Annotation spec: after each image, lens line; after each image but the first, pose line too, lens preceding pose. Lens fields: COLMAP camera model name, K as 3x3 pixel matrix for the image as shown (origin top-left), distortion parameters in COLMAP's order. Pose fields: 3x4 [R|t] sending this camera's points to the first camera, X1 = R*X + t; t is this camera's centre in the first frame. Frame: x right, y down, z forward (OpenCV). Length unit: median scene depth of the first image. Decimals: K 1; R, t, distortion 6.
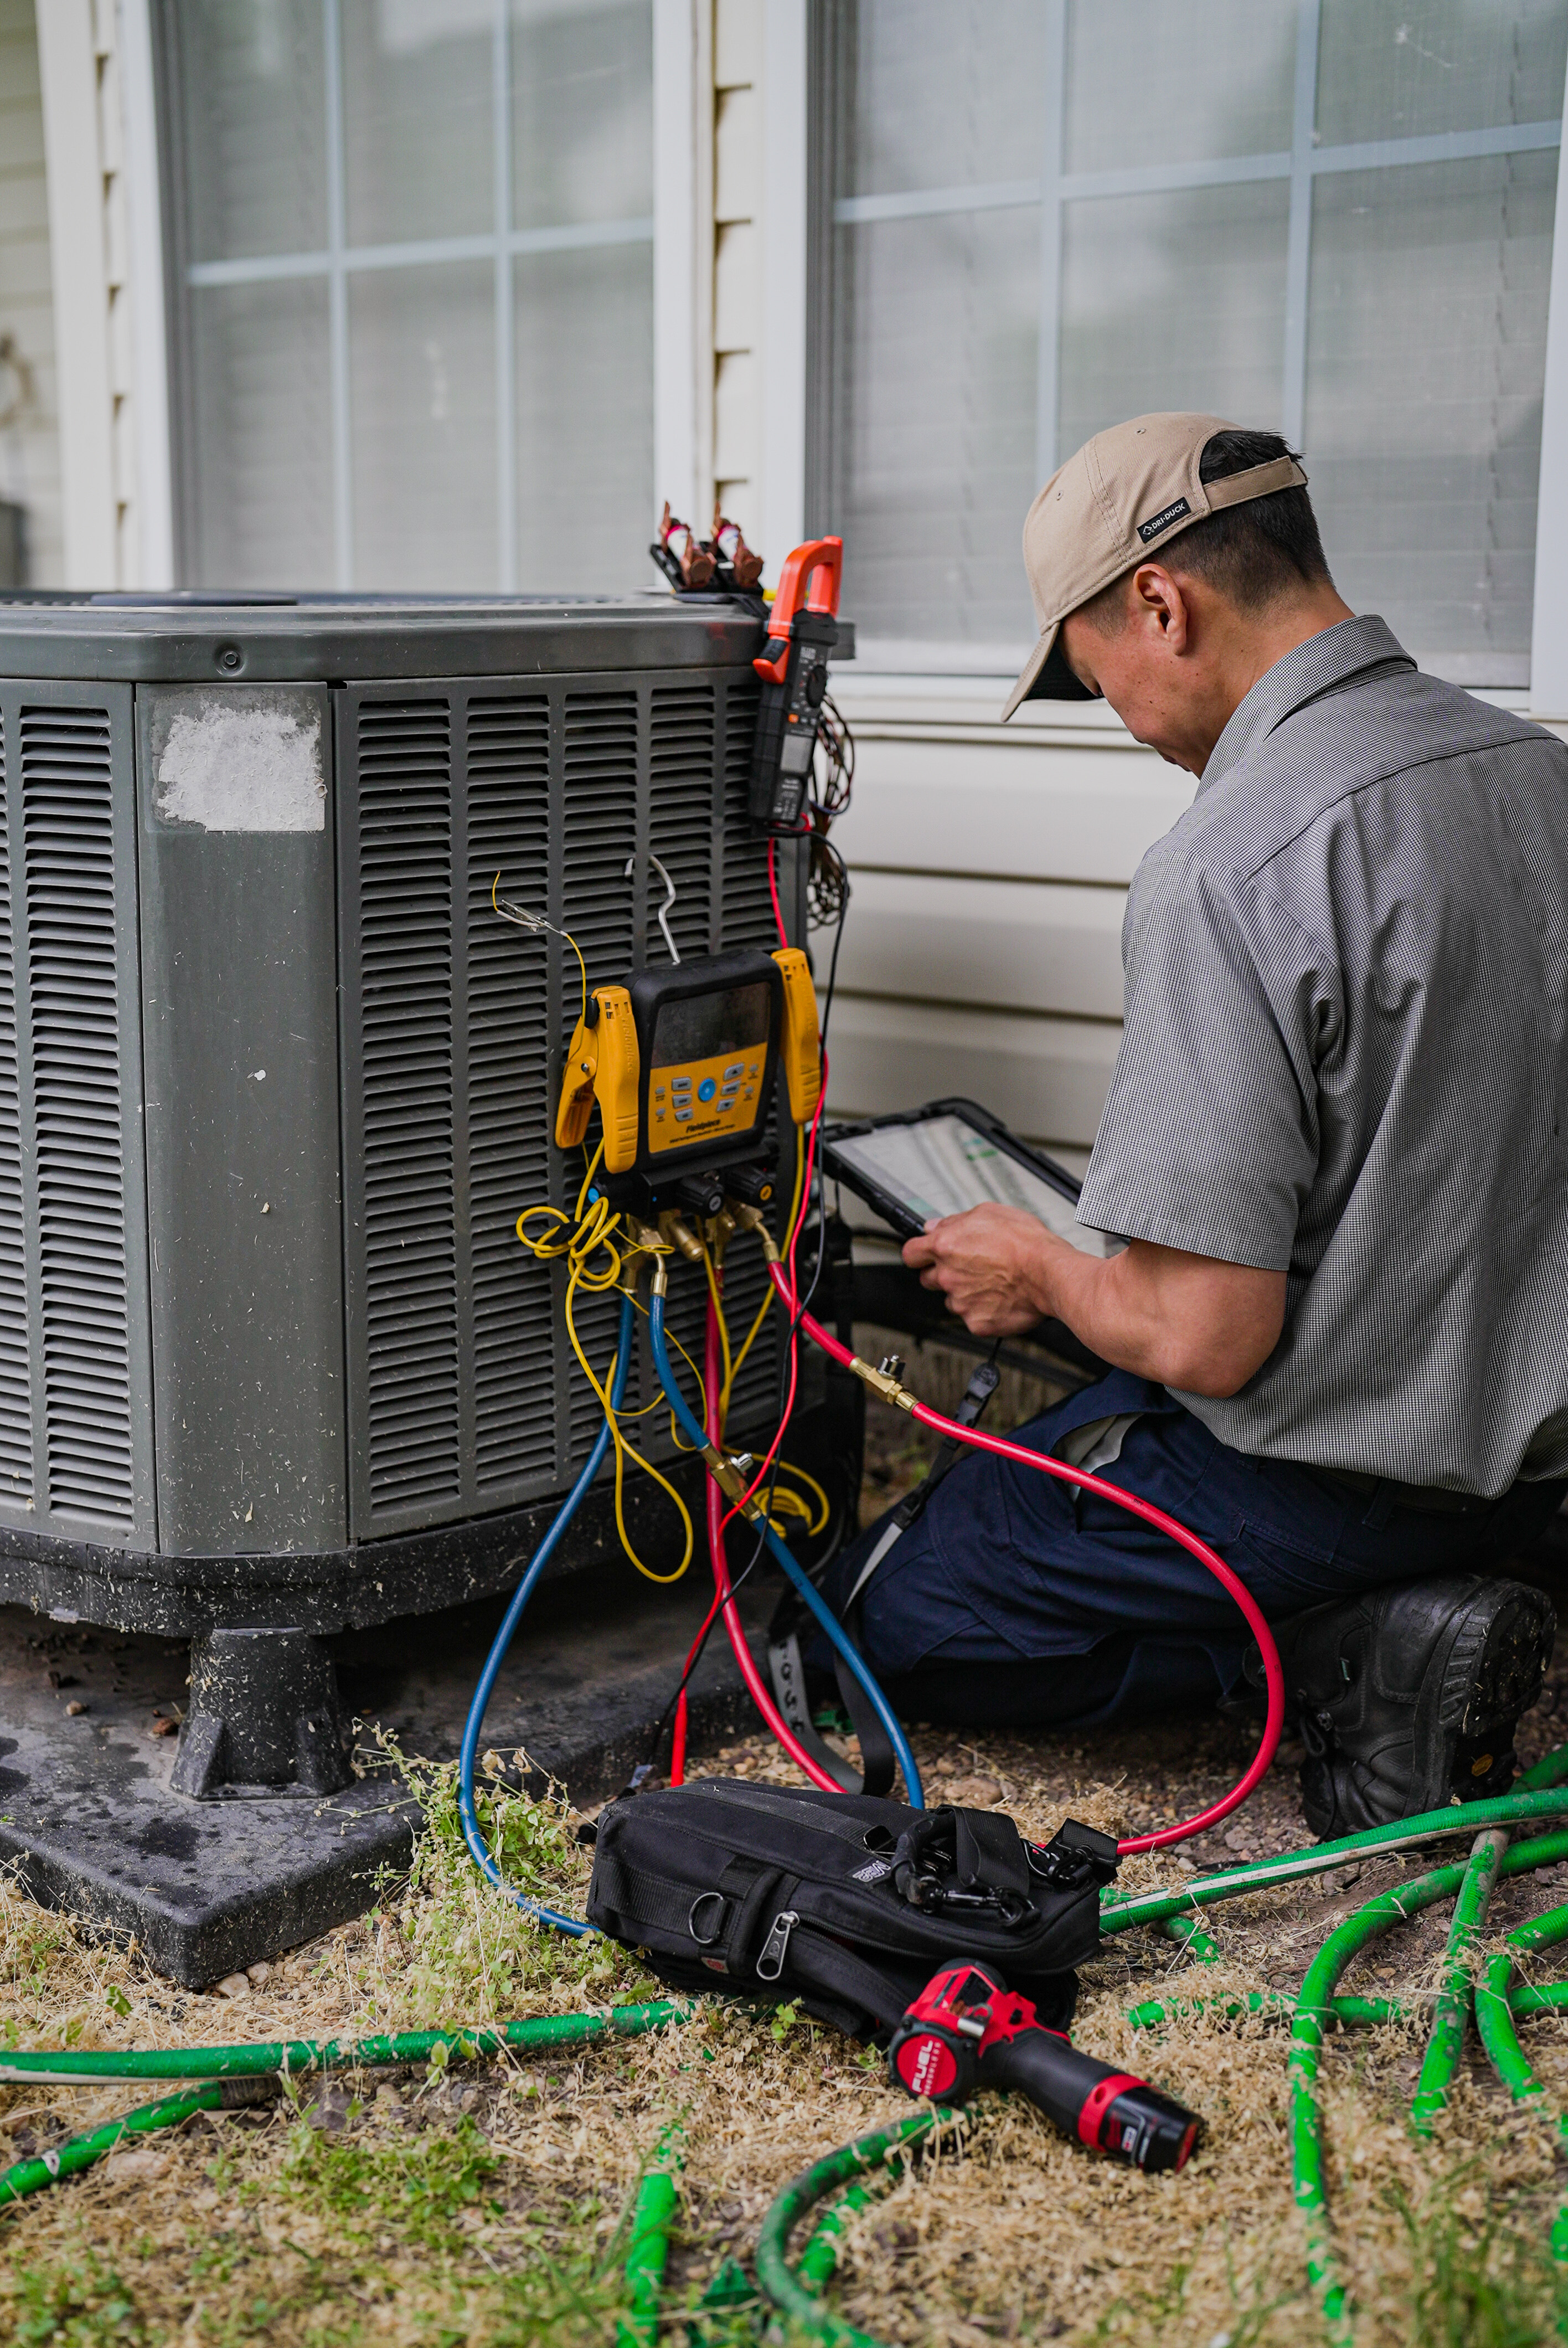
lens RADIAL K [[3236.7, 0, 784.0], [0, 3236.7, 1174.0], [0, 0, 1]] dist [-0.165336, 1.107127]
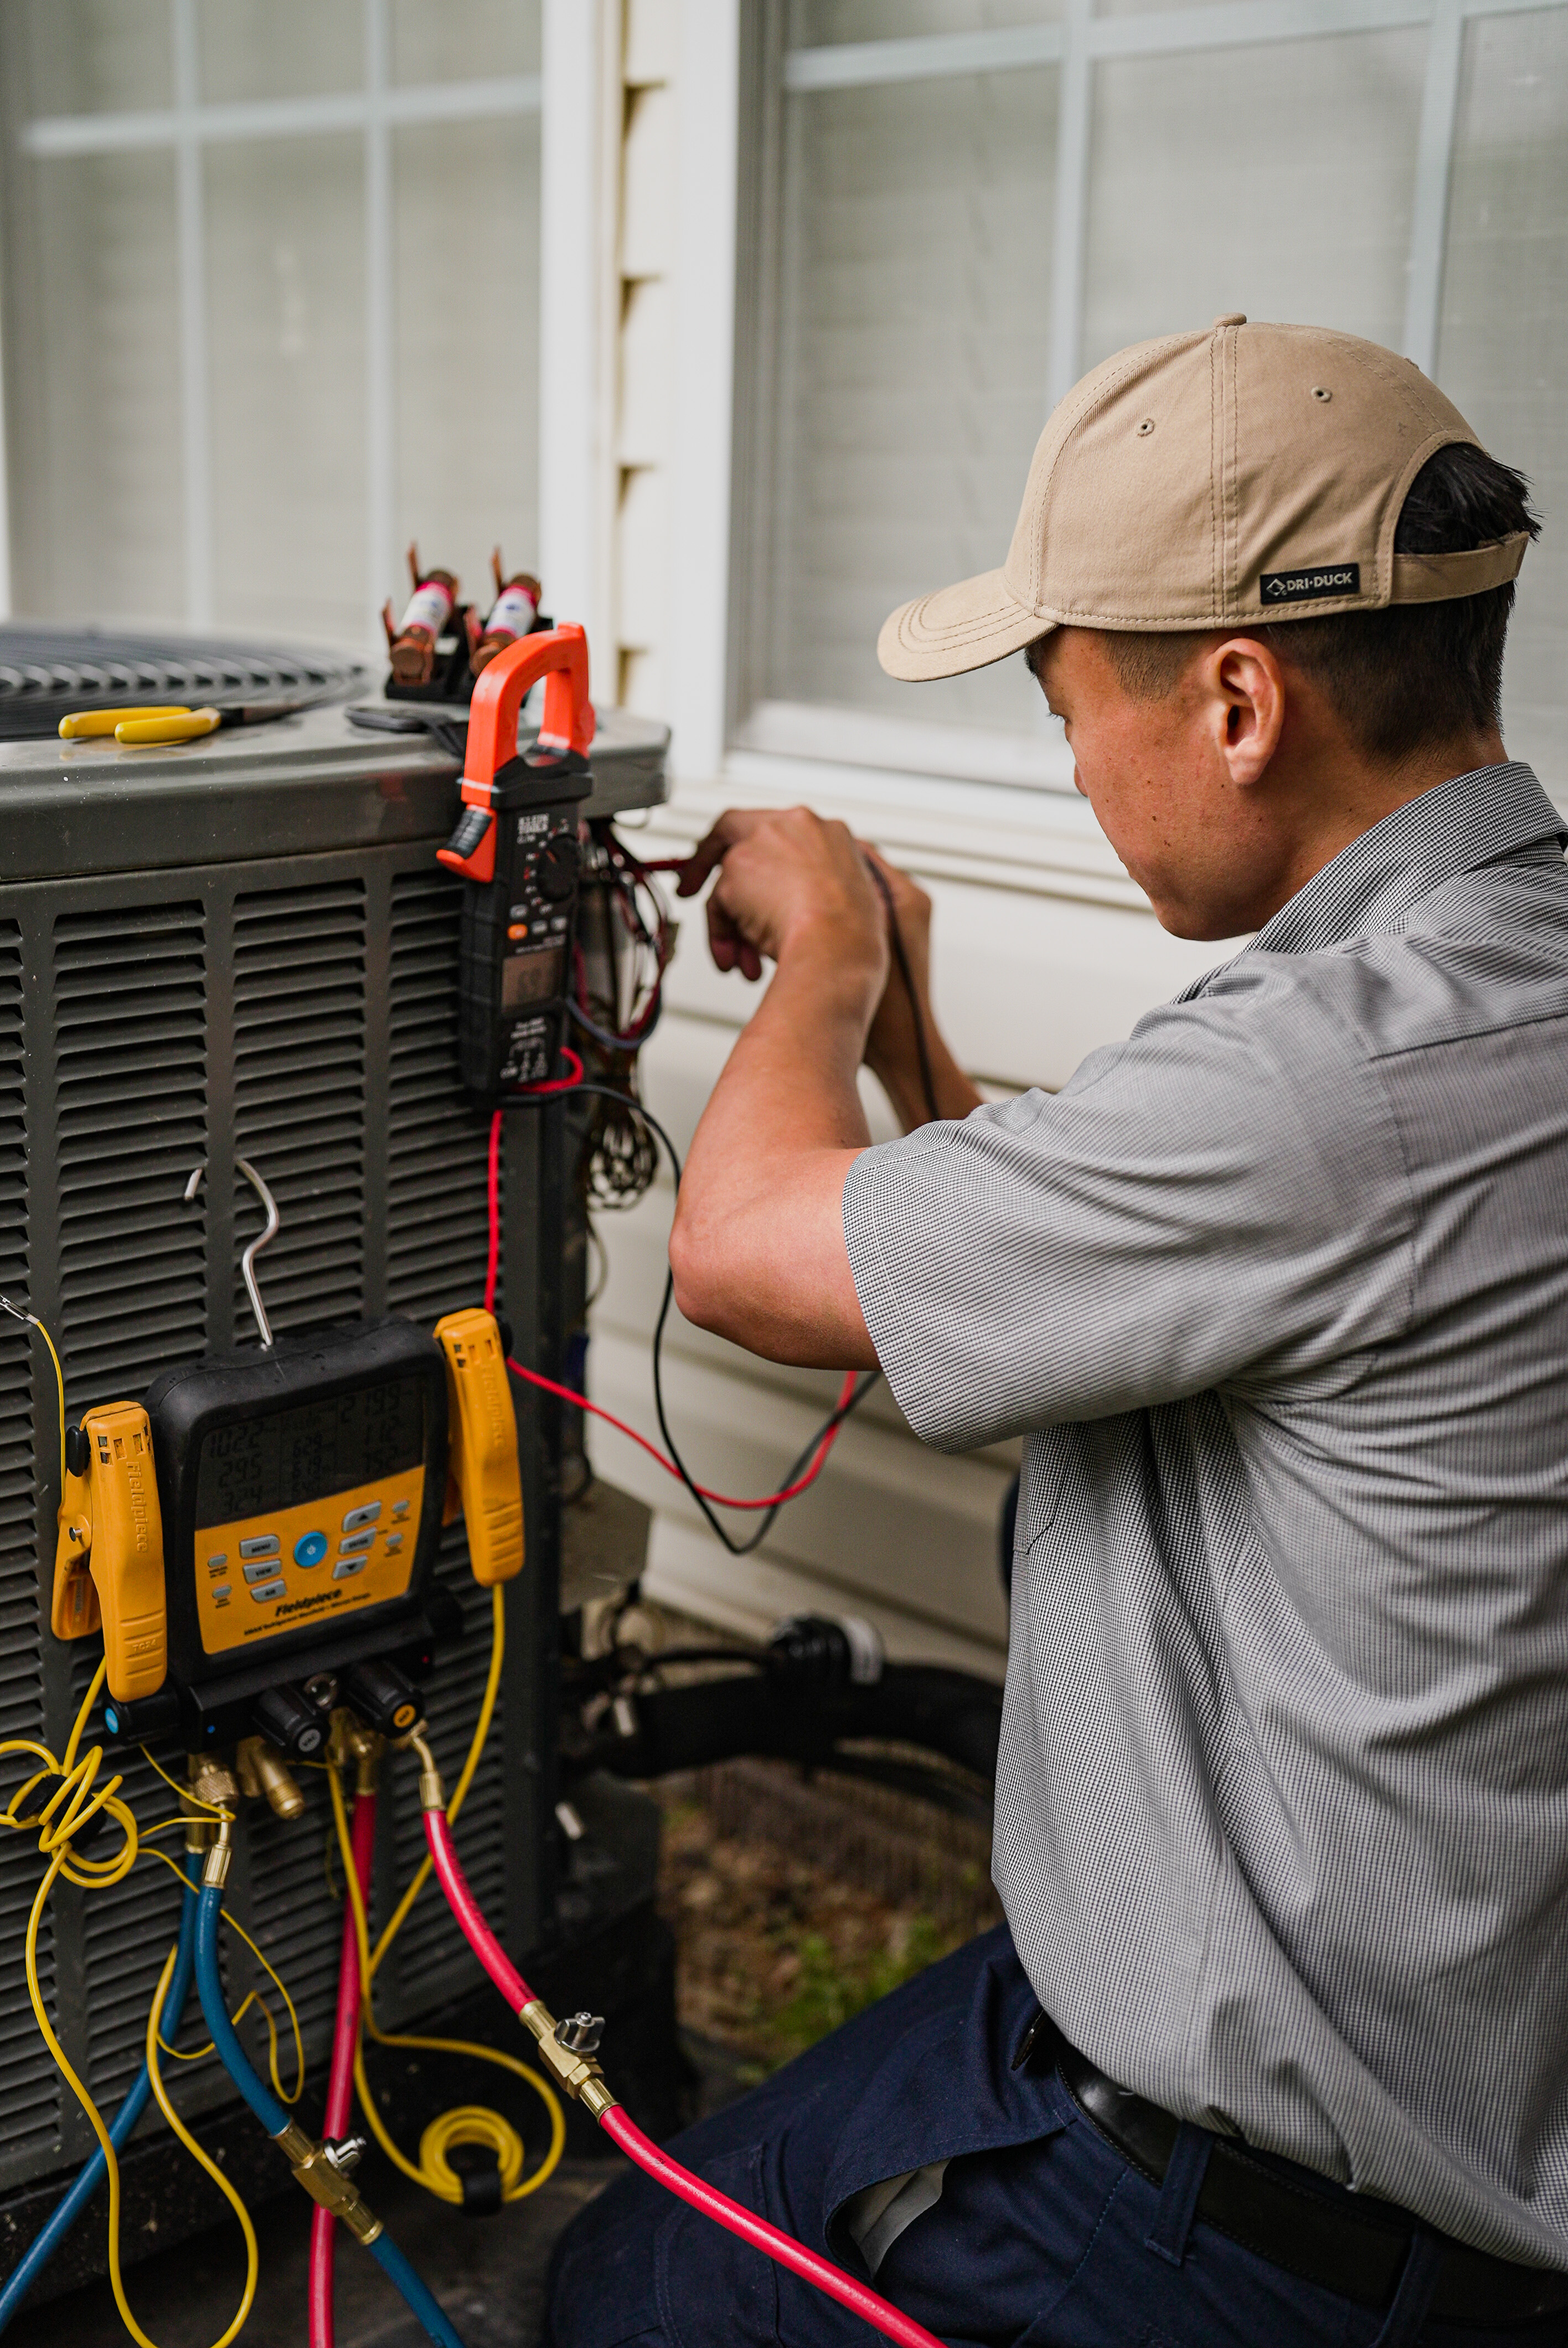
lens RADIAL K [[3236.7, 0, 784.0], [0, 3236.7, 1174.0], [0, 0, 1]] dist [-0.165336, 1.107127]
pose [[0.993389, 0.045918, -0.105212, 0.125916], [-0.040690, 0.997854, 0.051309, -0.131668], [0.107342, -0.046688, 0.993125, 0.406630]]
